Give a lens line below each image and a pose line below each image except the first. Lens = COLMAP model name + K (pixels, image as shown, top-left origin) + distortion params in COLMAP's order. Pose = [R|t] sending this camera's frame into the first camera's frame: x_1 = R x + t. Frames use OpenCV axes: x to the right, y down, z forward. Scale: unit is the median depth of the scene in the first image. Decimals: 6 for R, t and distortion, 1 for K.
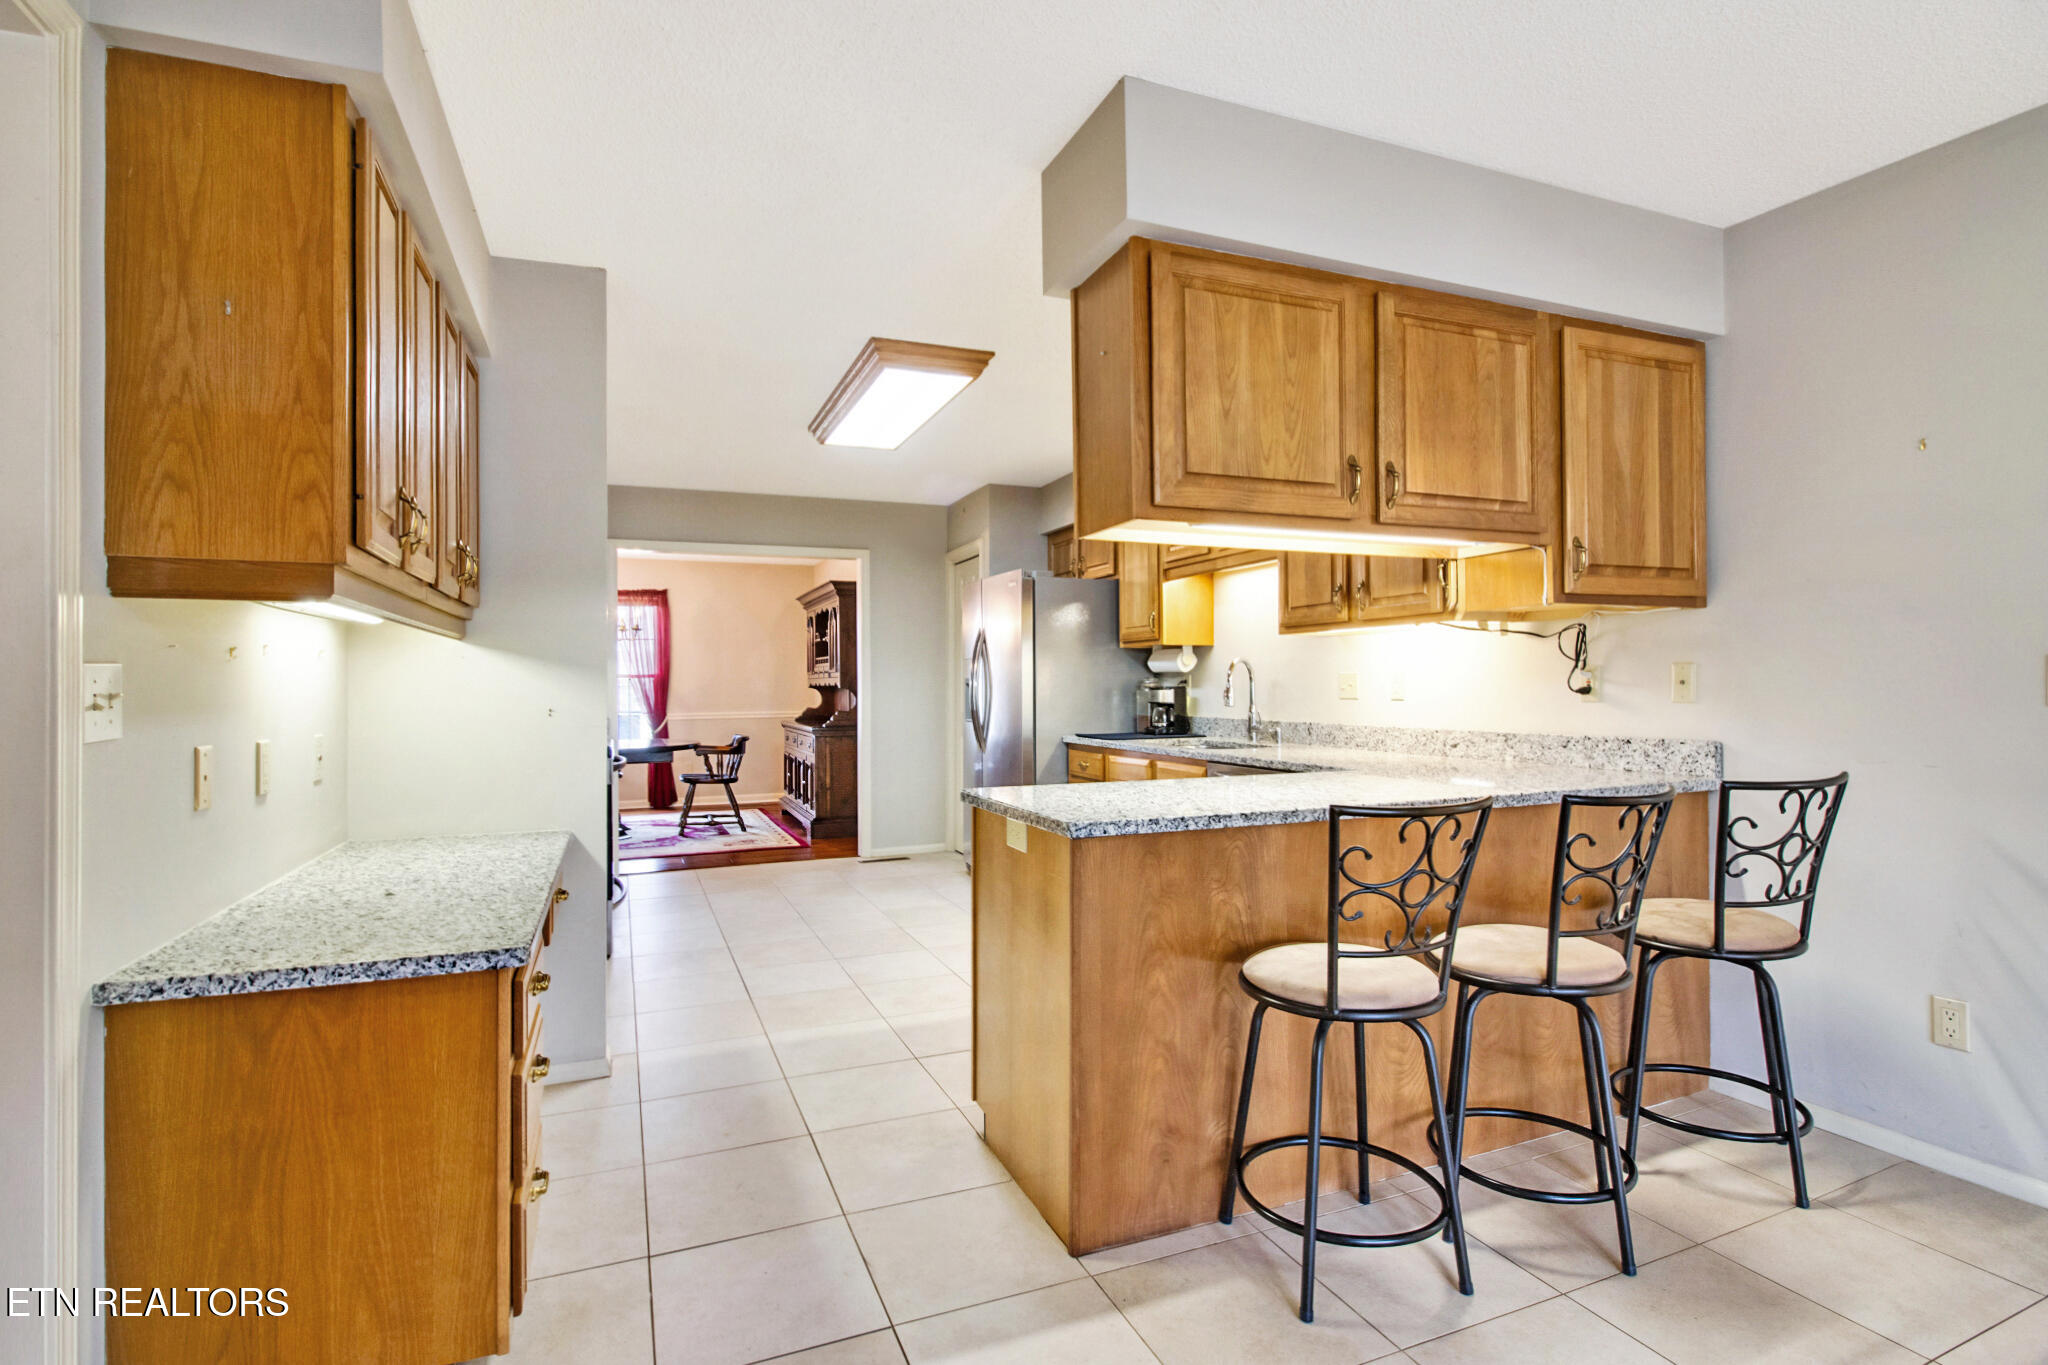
lens RADIAL K [[942.6, 0, 1007.7], [0, 942.6, 679.8], [0, 0, 1]] dist [-0.002224, -0.014275]
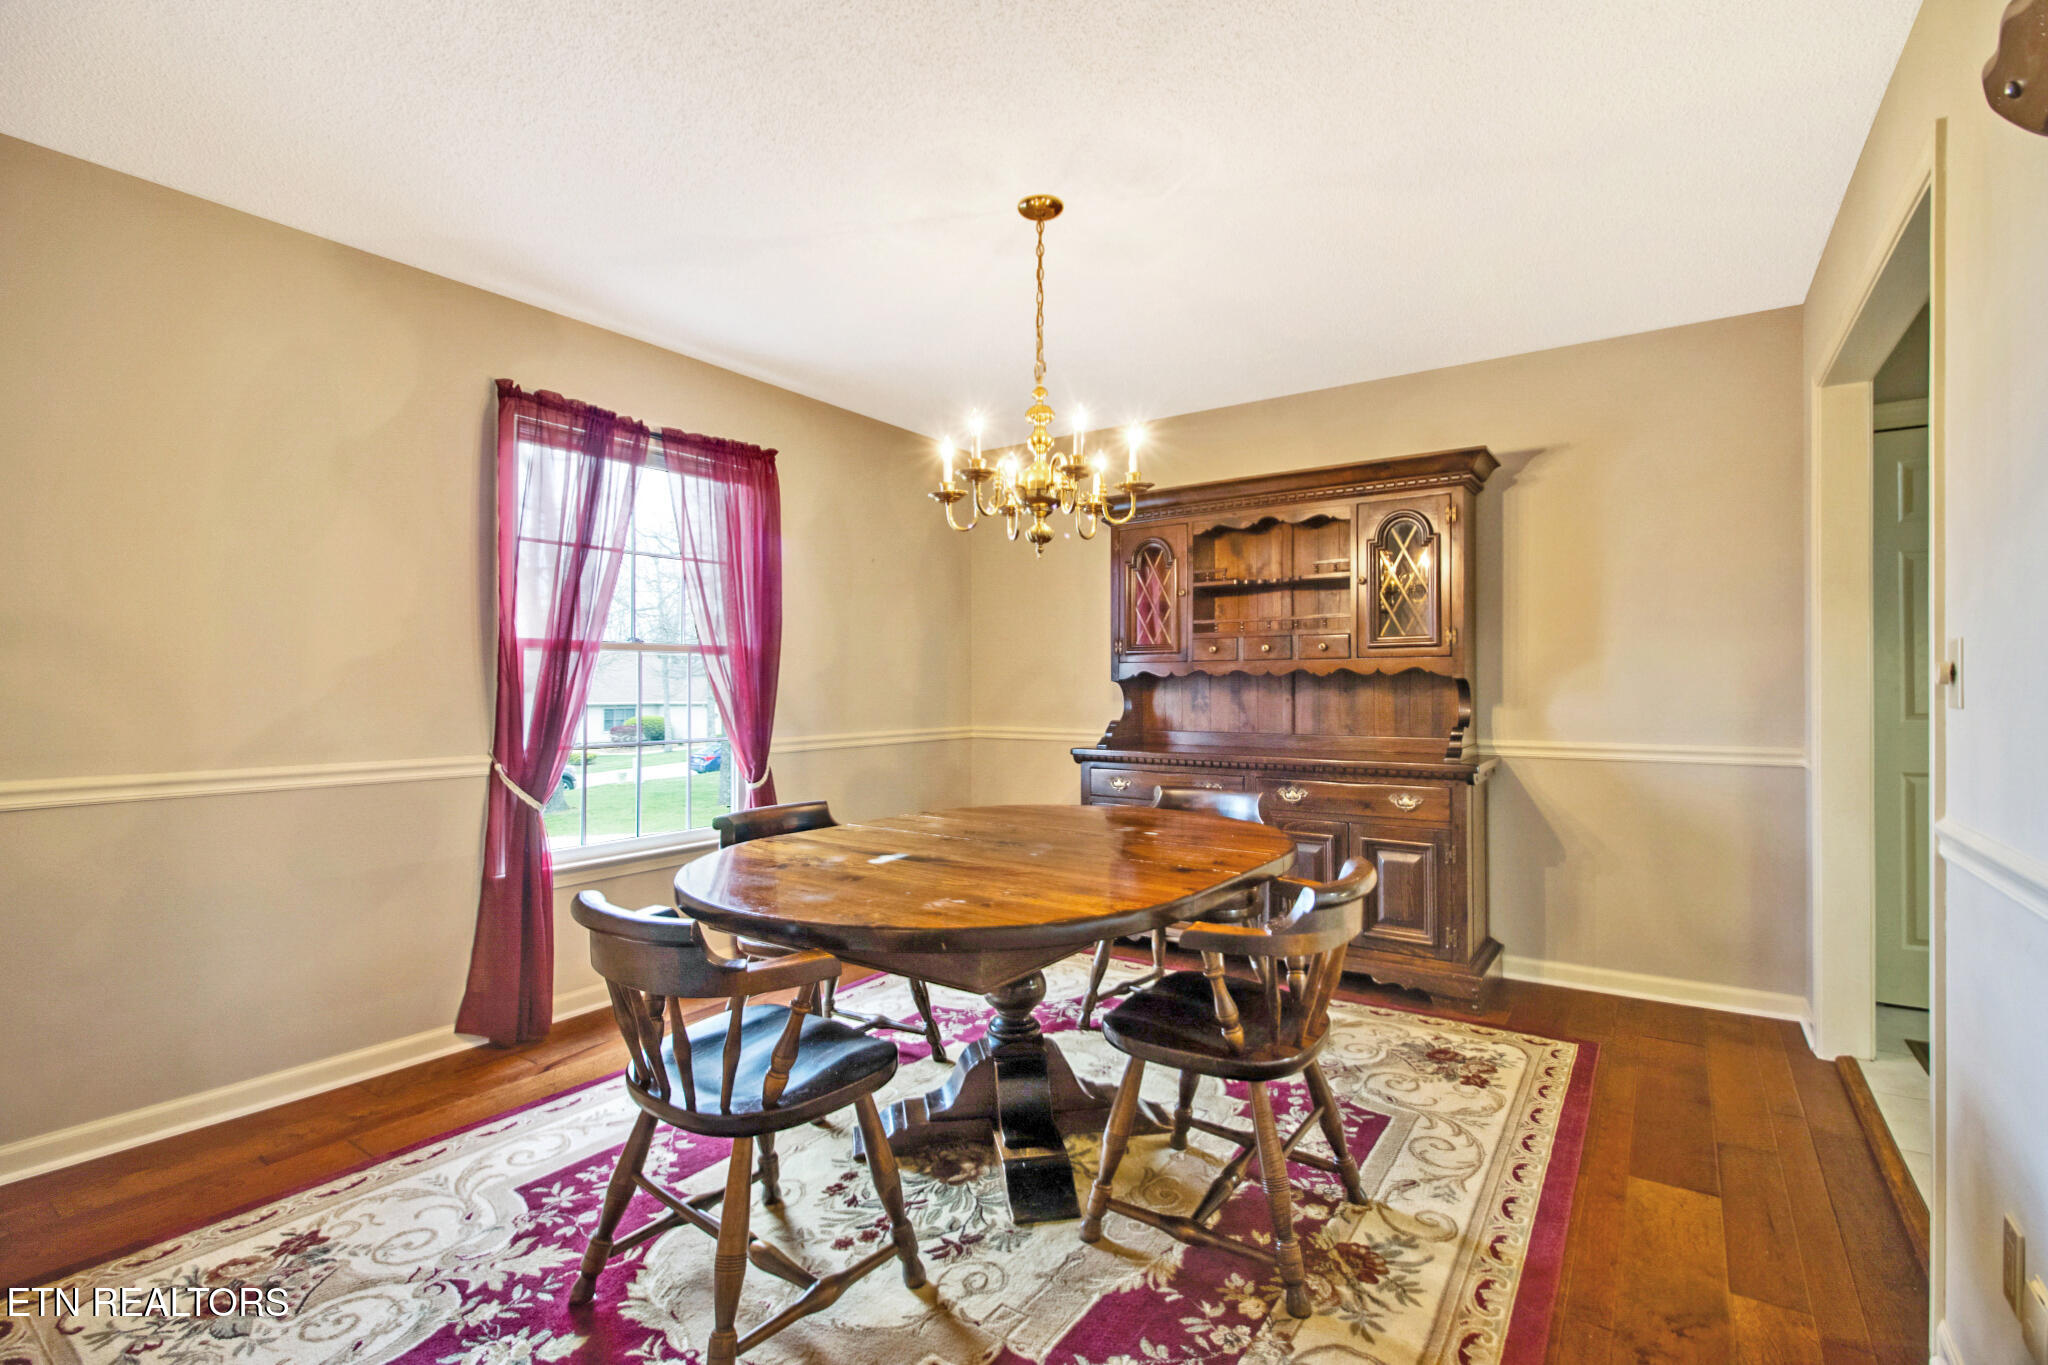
lens RADIAL K [[948.2, 0, 1013.3], [0, 948.2, 681.5], [0, 0, 1]] dist [0.002720, -0.000168]
pose [[0.838643, 0.008384, 0.544616, -0.650937], [-0.005640, 0.999962, -0.006708, 0.015171], [-0.544652, 0.002554, 0.838658, 0.745887]]
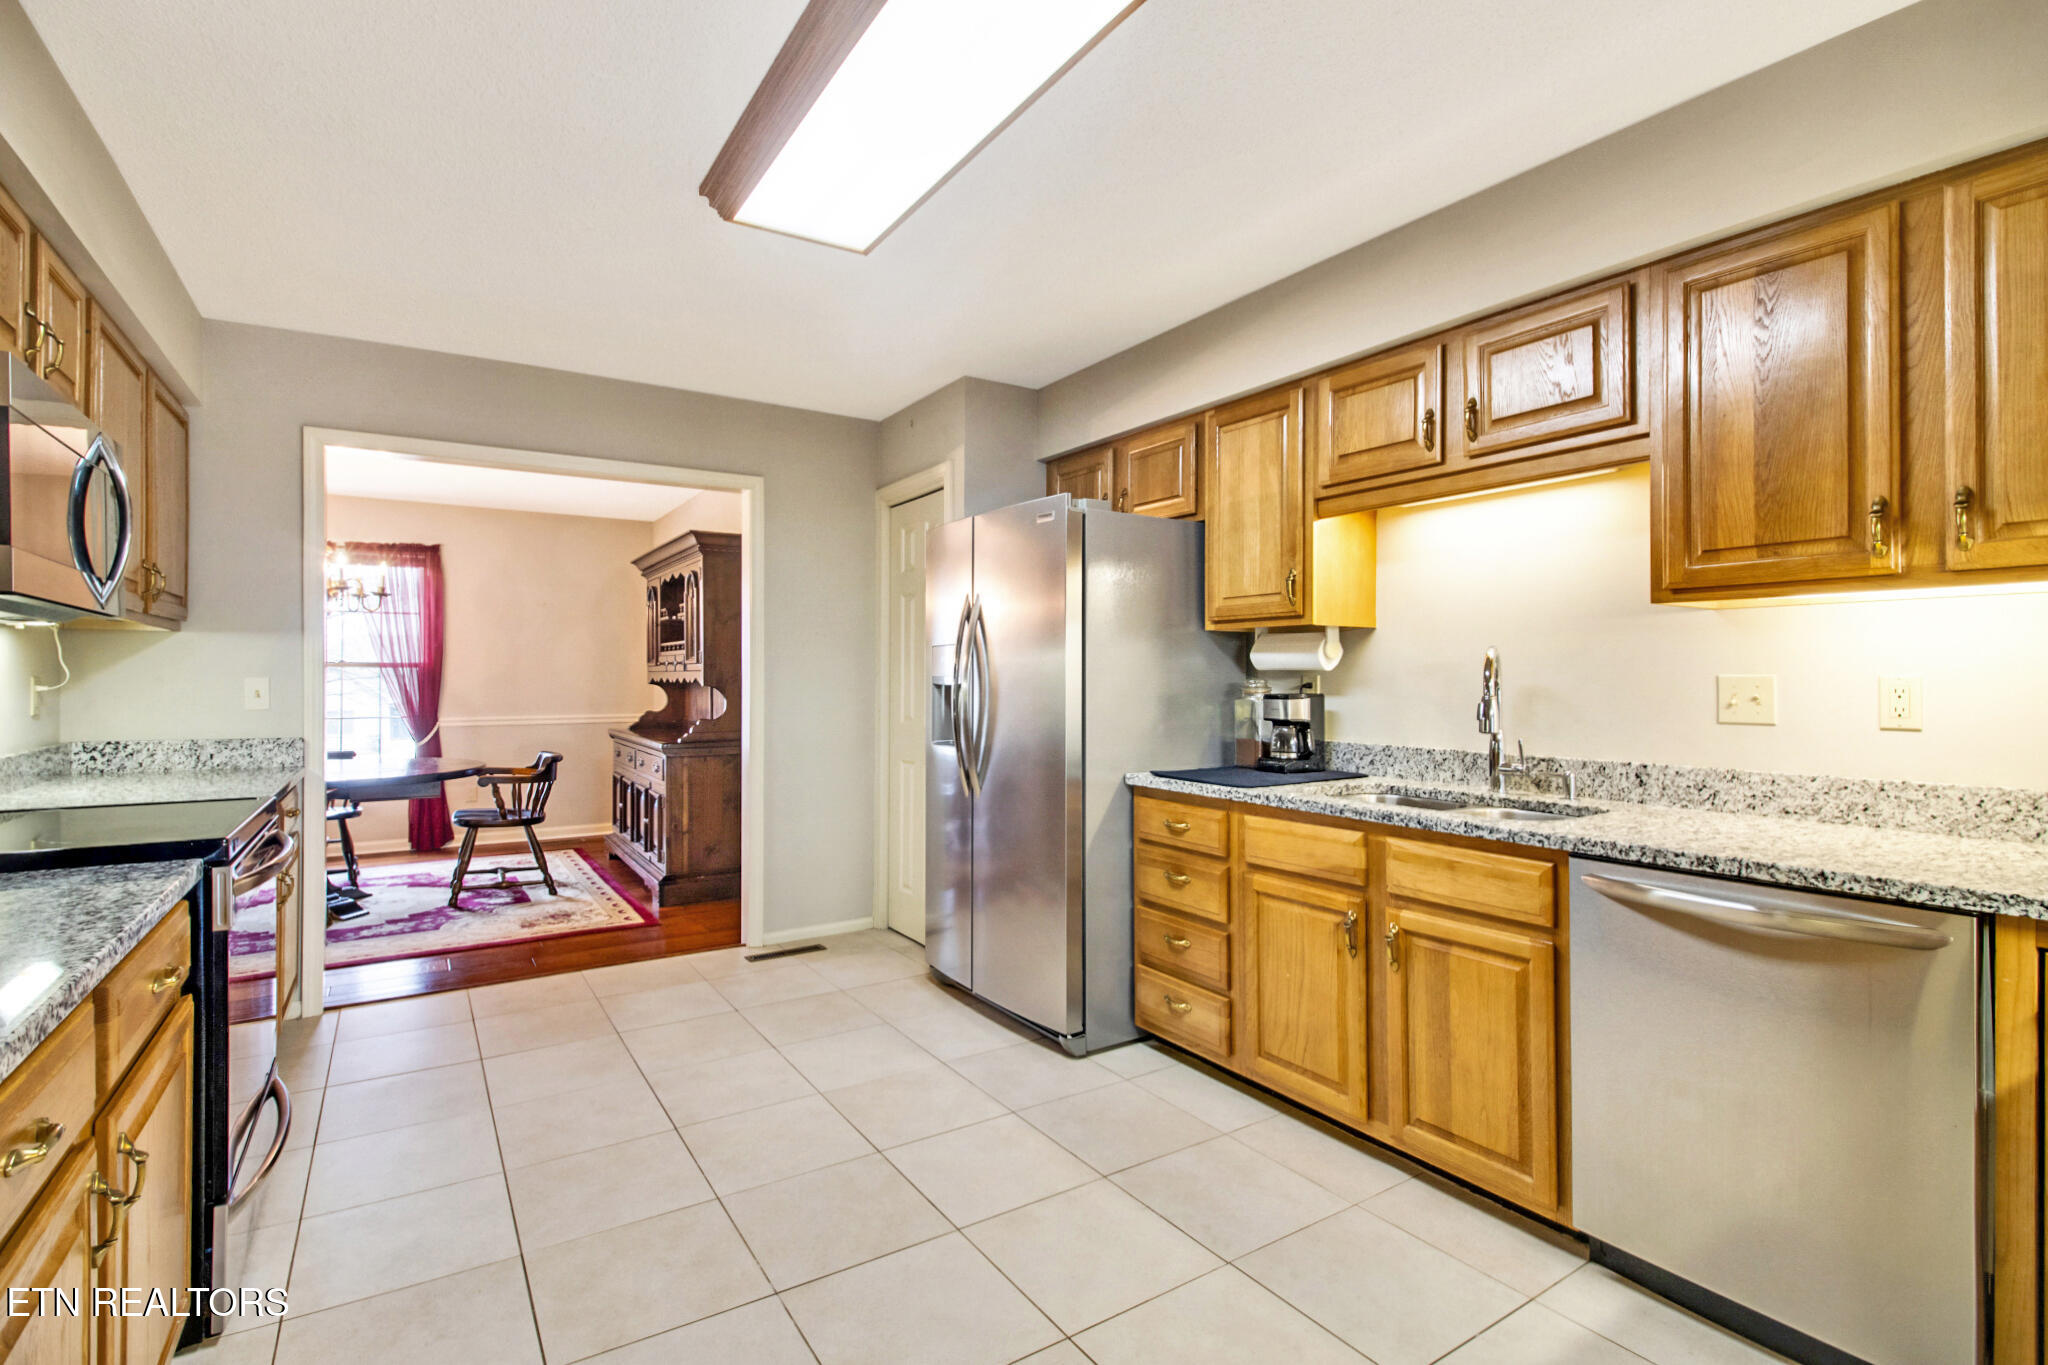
lens RADIAL K [[948.2, 0, 1013.3], [0, 948.2, 681.5], [0, 0, 1]] dist [0.002720, -0.000168]
pose [[0.983543, 0.009282, 0.180436, -0.080215], [-0.010662, 0.999921, 0.006678, -0.001938], [-0.180359, -0.008492, 0.983564, 0.272856]]
